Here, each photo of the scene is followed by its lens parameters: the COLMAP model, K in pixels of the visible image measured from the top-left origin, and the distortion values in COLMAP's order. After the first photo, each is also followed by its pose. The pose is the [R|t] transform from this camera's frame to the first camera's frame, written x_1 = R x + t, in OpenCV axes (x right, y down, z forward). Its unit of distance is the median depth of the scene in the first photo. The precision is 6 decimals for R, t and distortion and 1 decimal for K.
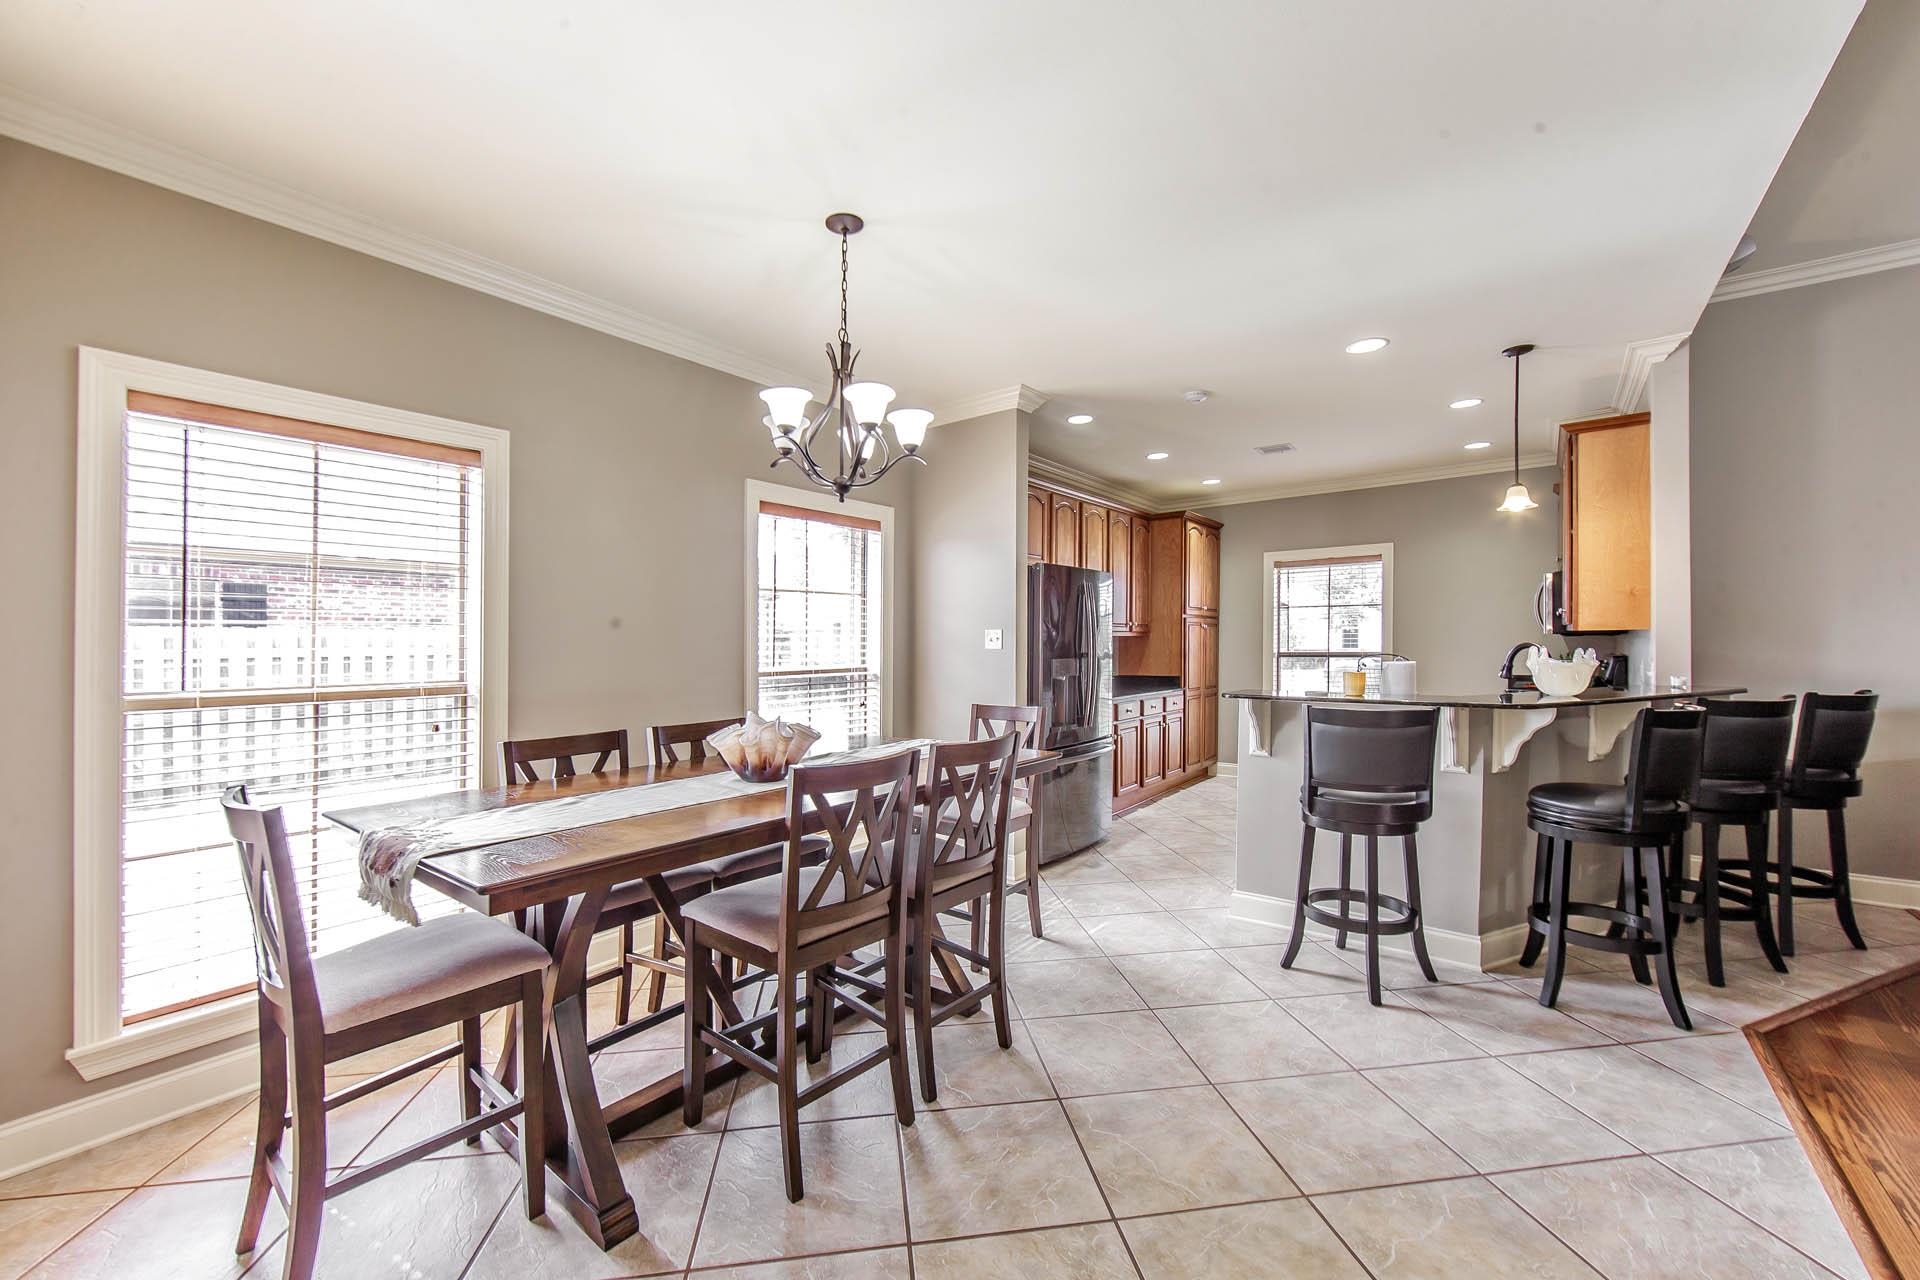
lens RADIAL K [[747.5, 0, 955.5], [0, 747.5, 658.8], [0, 0, 1]] dist [0.002303, 0.000210]
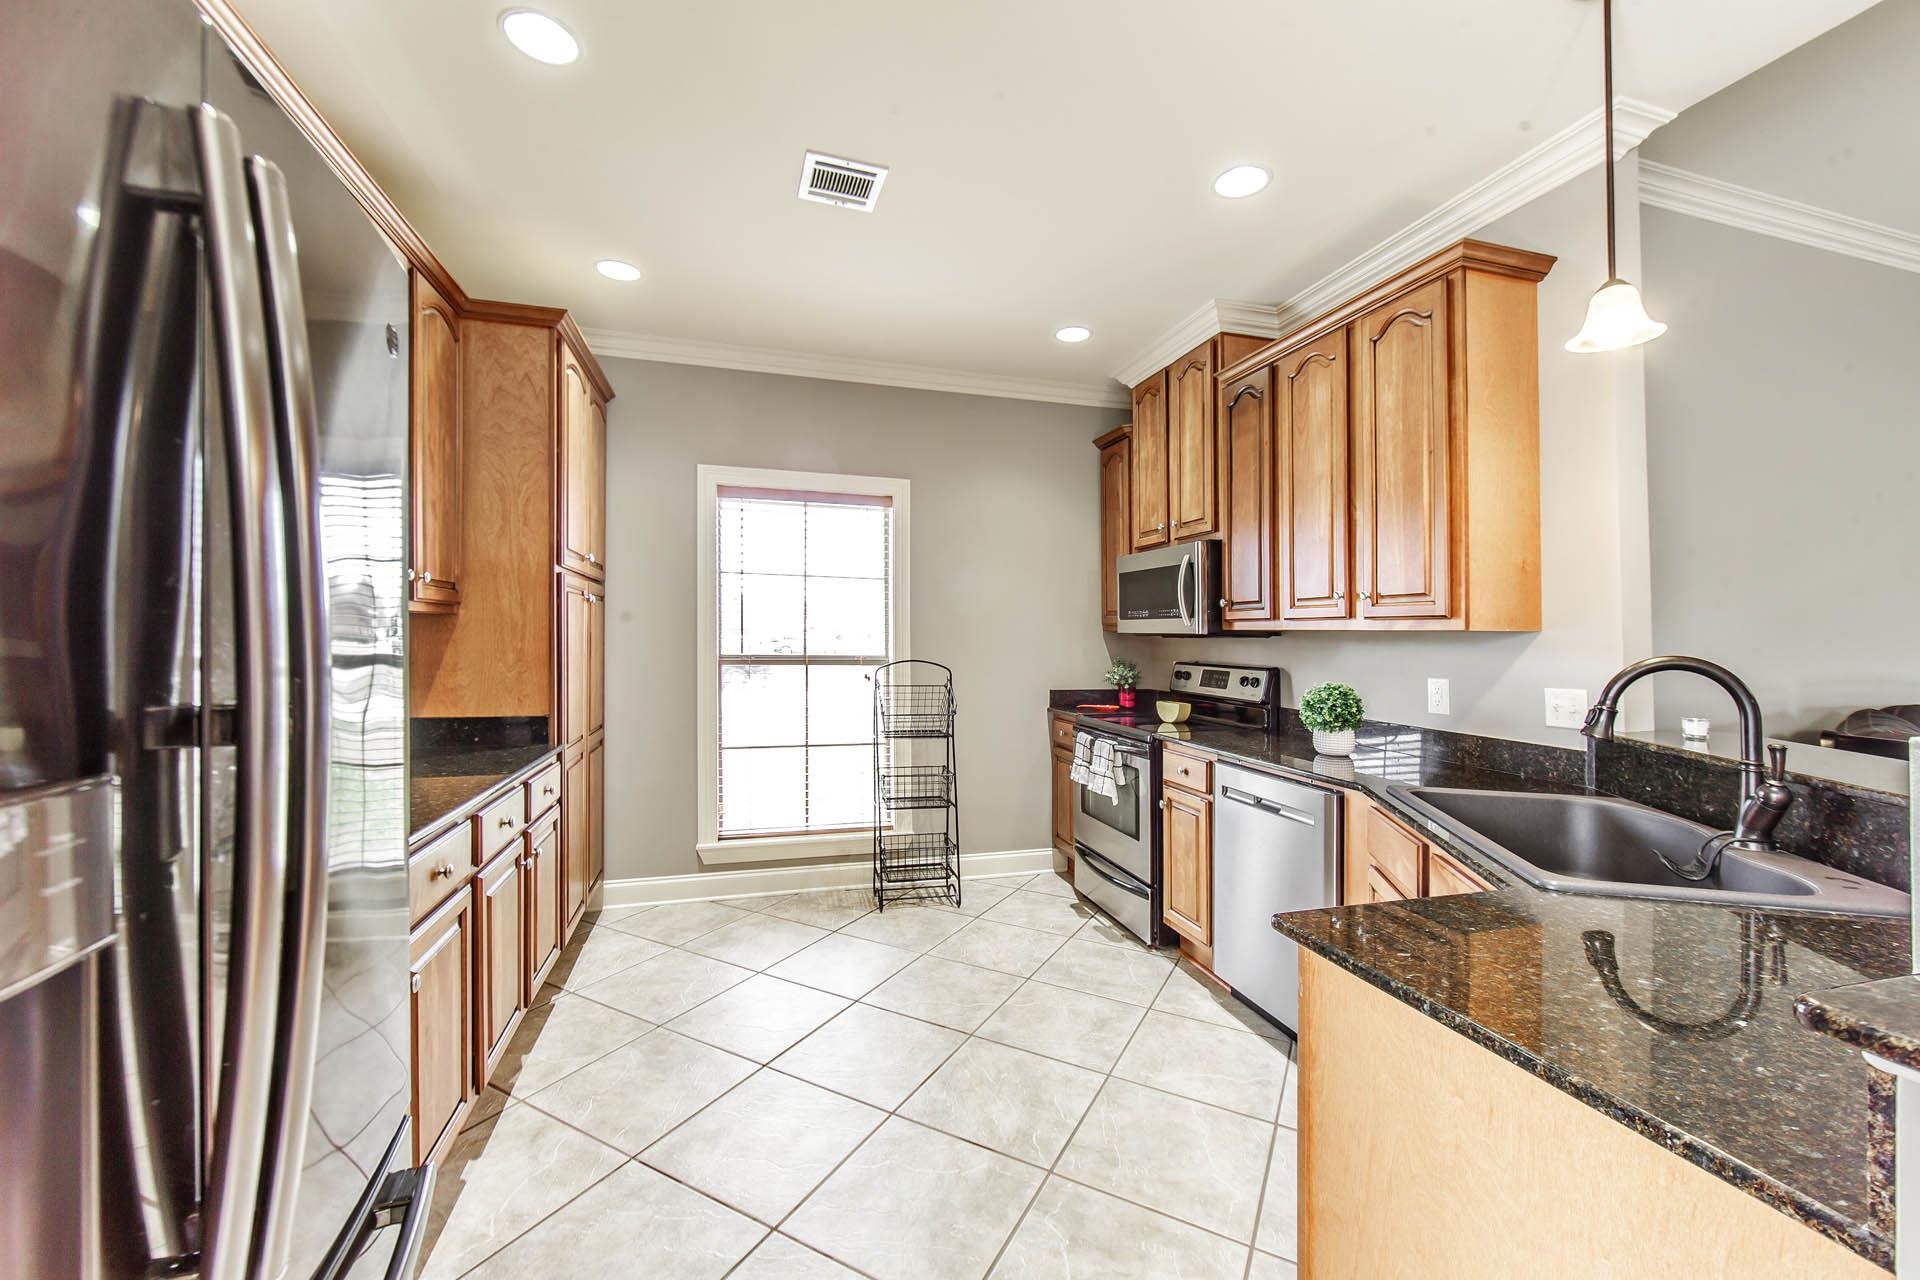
lens RADIAL K [[747.5, 0, 955.5], [0, 747.5, 658.8], [0, 0, 1]] dist [0.002303, 0.000210]
pose [[0.591685, -0.008575, 0.806124, 0.142229], [-0.002583, 0.999918, 0.012533, -0.019016], [-0.806165, -0.009498, 0.591614, 0.800334]]
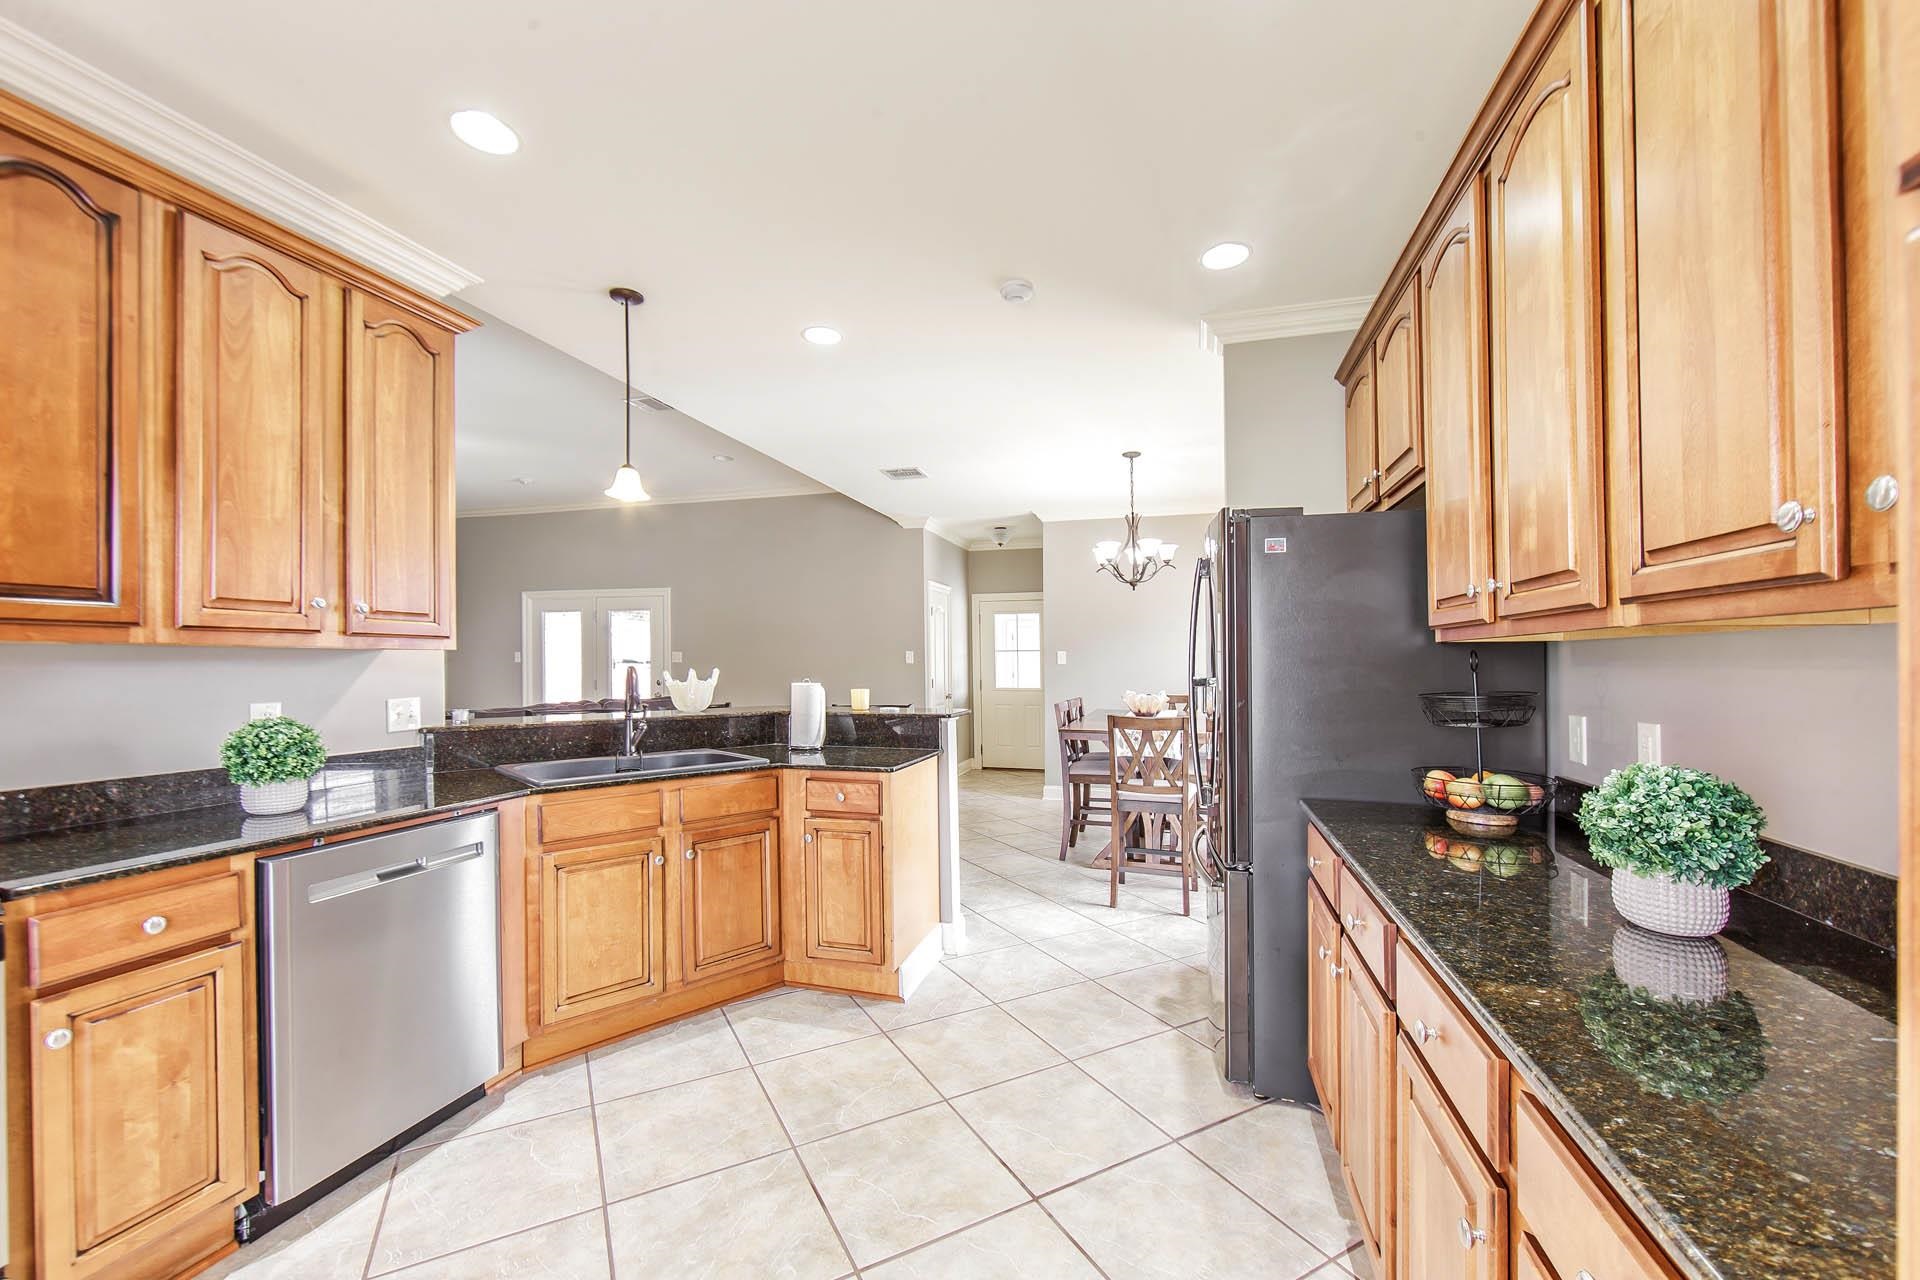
lens RADIAL K [[747.5, 0, 955.5], [0, 747.5, 658.8], [0, 0, 1]] dist [0.002303, 0.000210]
pose [[-0.931507, 0.010051, -0.363585, 0.538443], [0.007039, 0.999929, 0.009607, -0.028927], [0.363656, 0.006390, -0.931511, 1.400205]]
